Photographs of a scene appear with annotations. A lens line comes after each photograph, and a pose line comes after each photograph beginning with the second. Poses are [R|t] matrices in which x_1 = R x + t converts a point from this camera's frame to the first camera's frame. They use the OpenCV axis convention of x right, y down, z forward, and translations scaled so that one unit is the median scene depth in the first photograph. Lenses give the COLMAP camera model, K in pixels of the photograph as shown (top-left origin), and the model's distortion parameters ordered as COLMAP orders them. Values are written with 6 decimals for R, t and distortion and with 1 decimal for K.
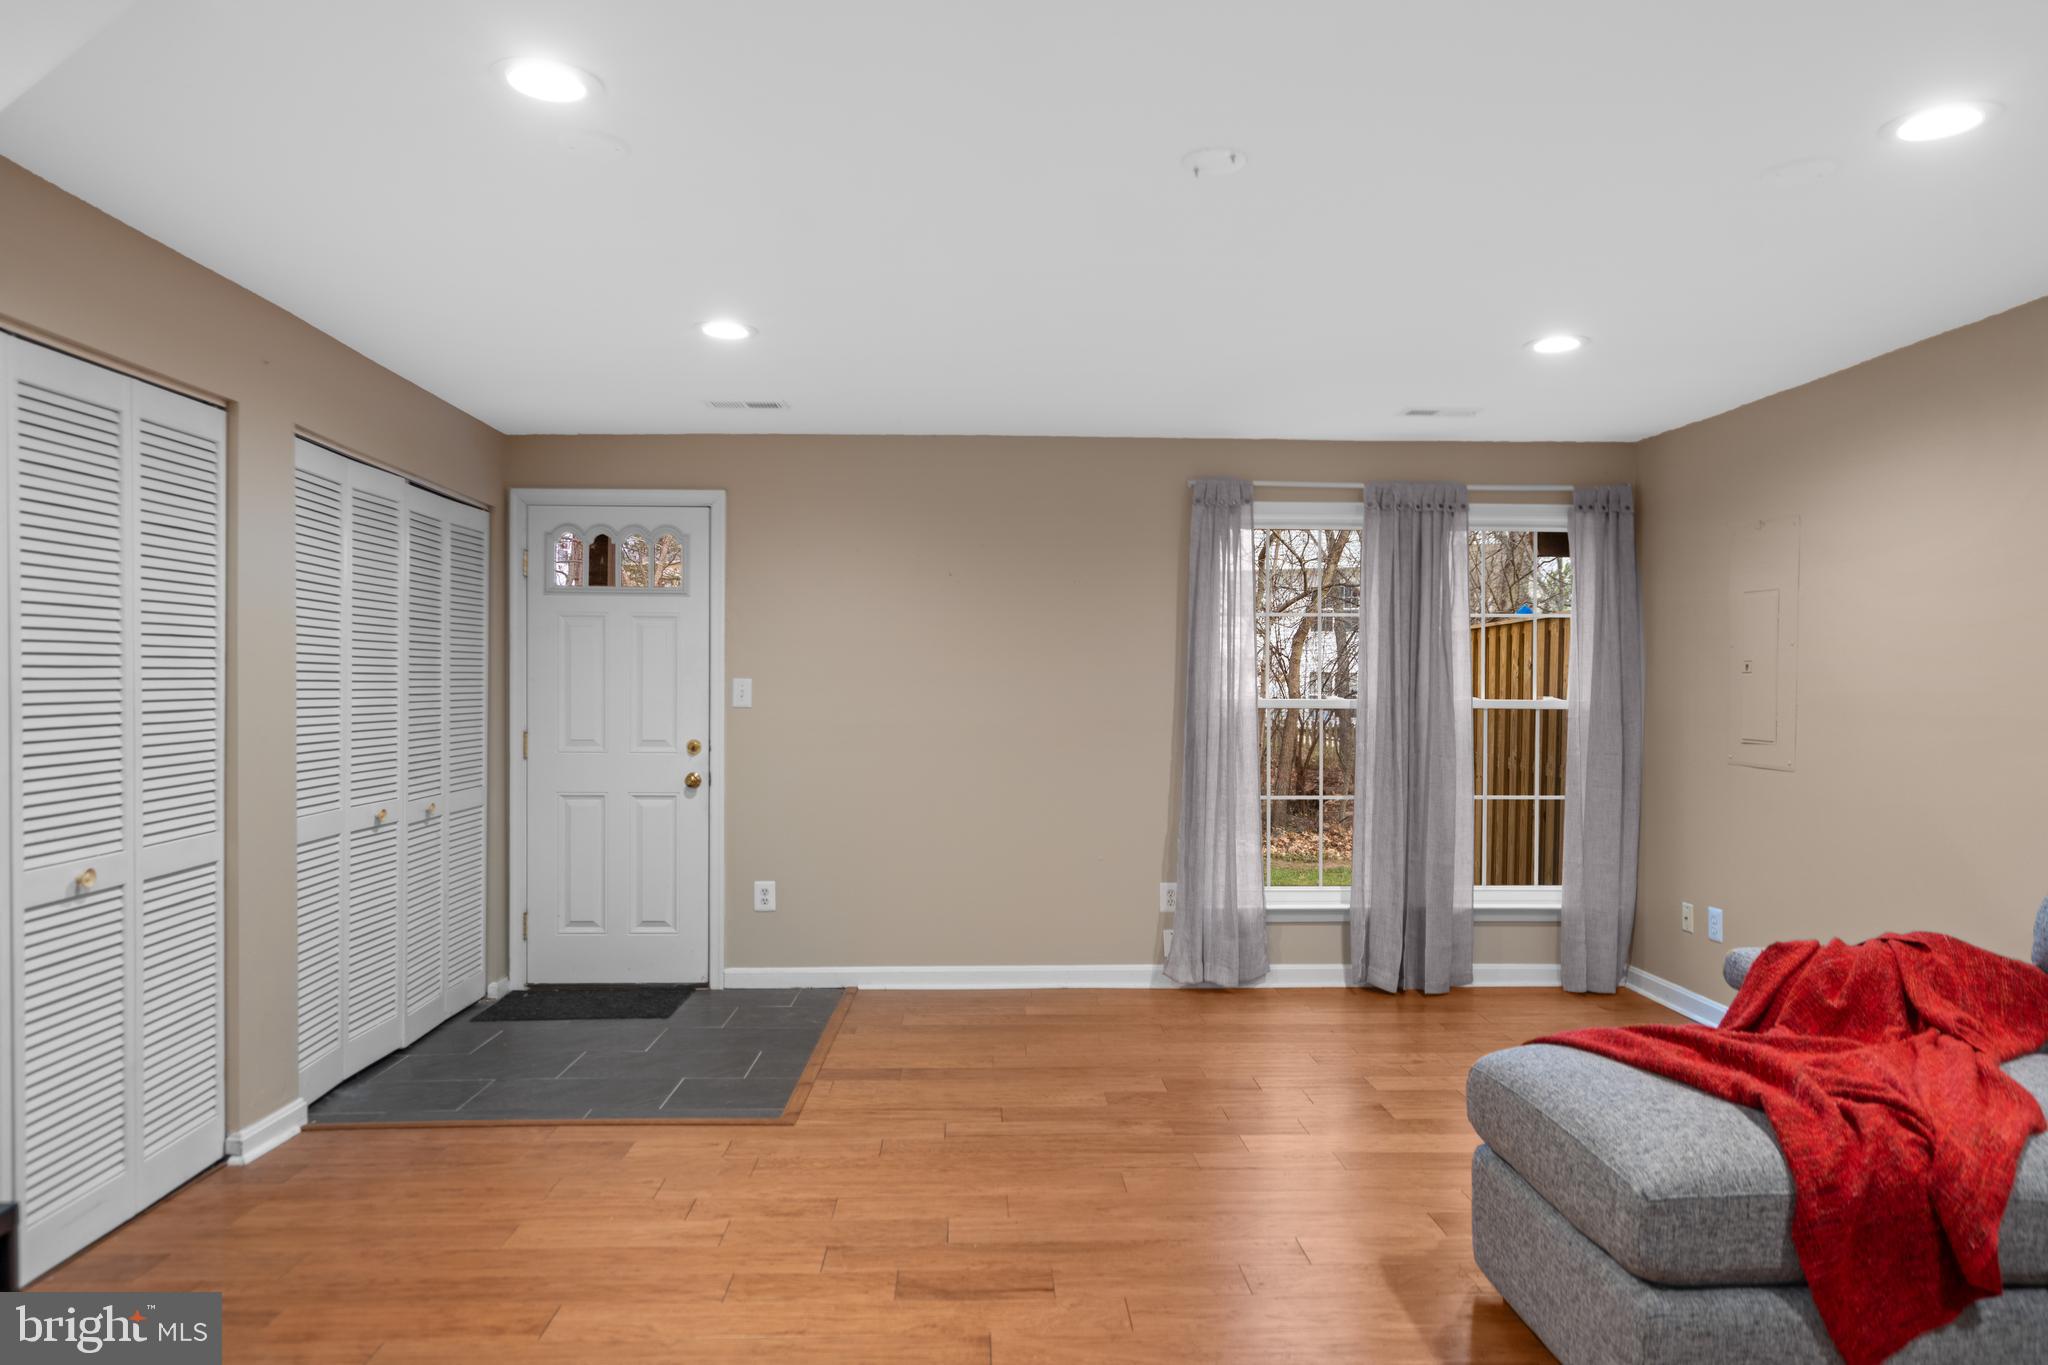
lens RADIAL K [[1252.7, 0, 1018.2], [0, 1252.7, 693.1], [0, 0, 1]] dist [0.015944, -0.005676]
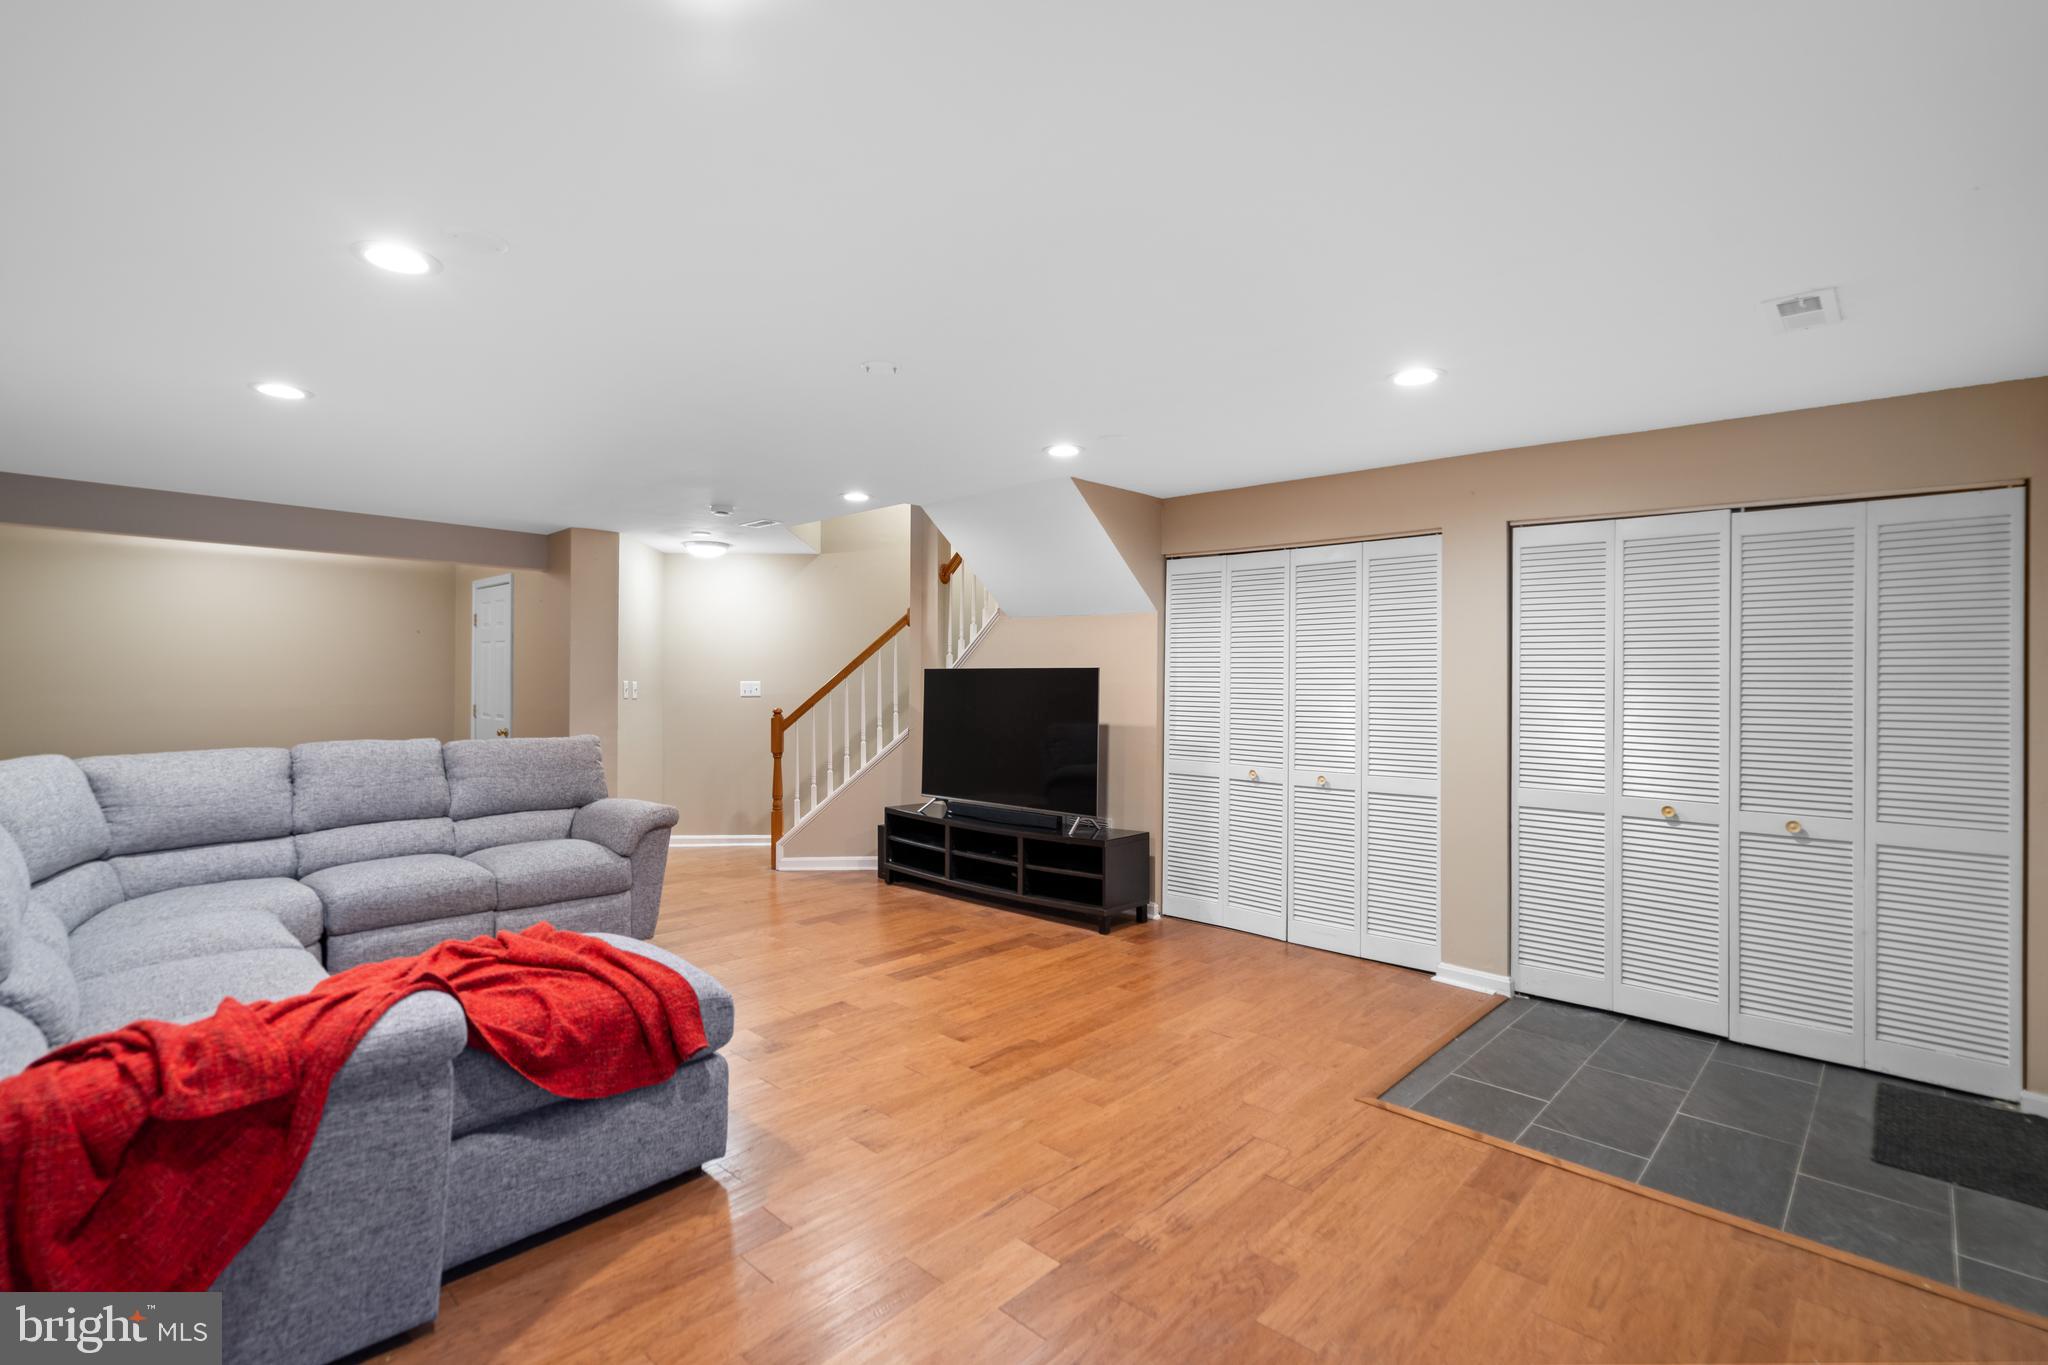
lens RADIAL K [[949.0, 0, 1042.0], [0, 949.0, 681.7], [0, 0, 1]] dist [-0.003087, 0.002567]
pose [[-0.695221, -0.015687, -0.718625, 0.423044], [-0.022044, 0.999757, -0.000497, -0.007501], [0.718458, 0.015496, -0.695398, 0.957601]]
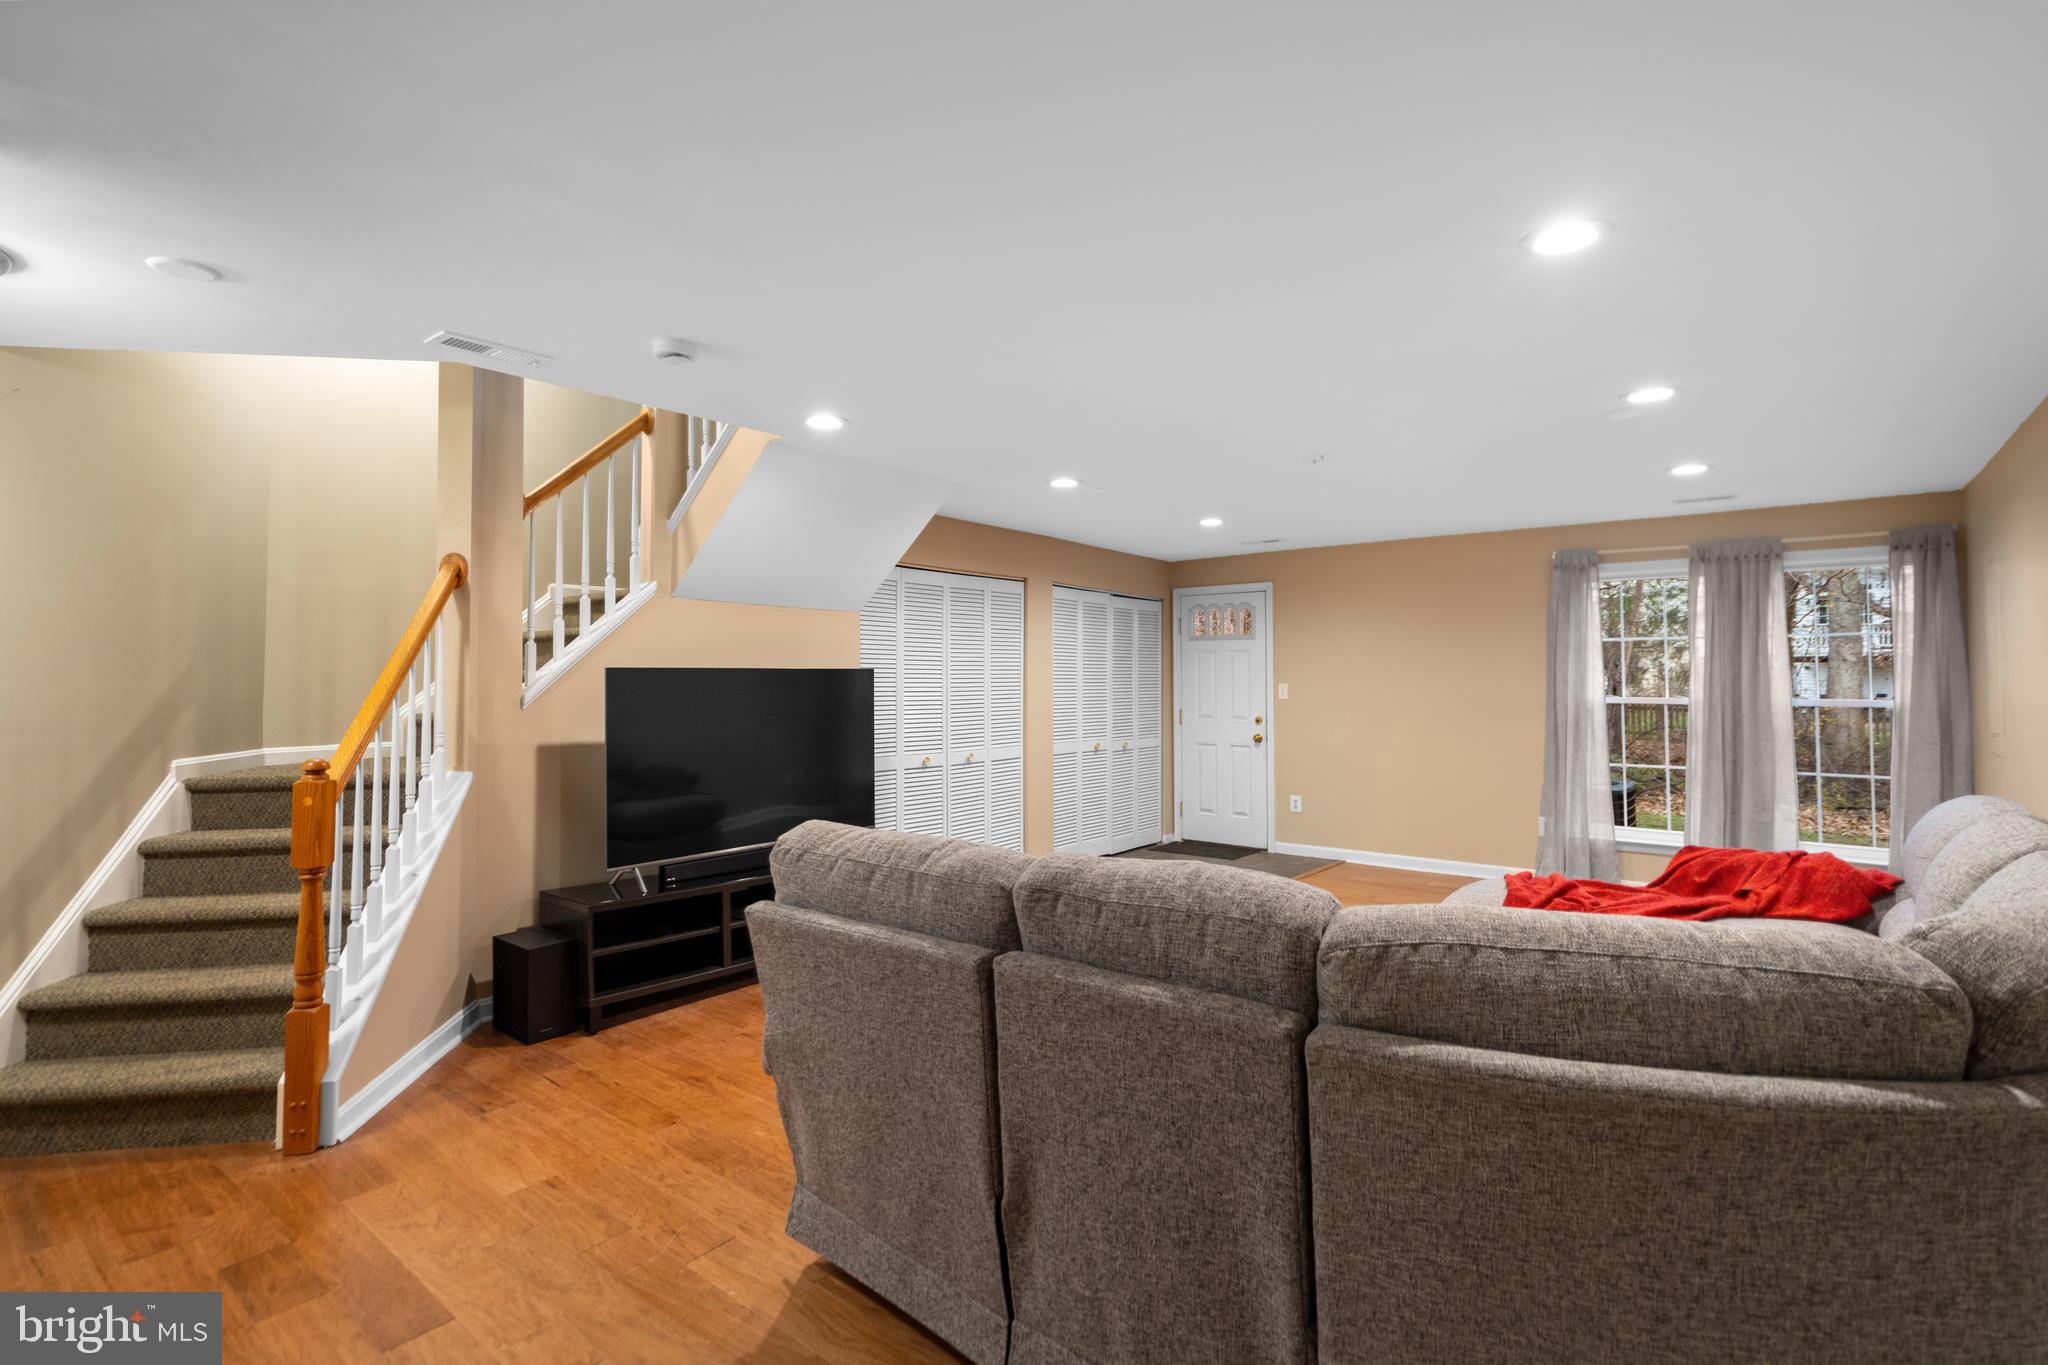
lens RADIAL K [[949.0, 0, 1056.9], [0, 949.0, 644.8], [0, 0, 1]] dist [-0.003087, 0.002567]
pose [[0.769154, -0.026469, -0.638515, 0.417698], [-0.001477, 0.999066, -0.043194, -0.007801], [0.639062, 0.034166, 0.768396, -0.280731]]
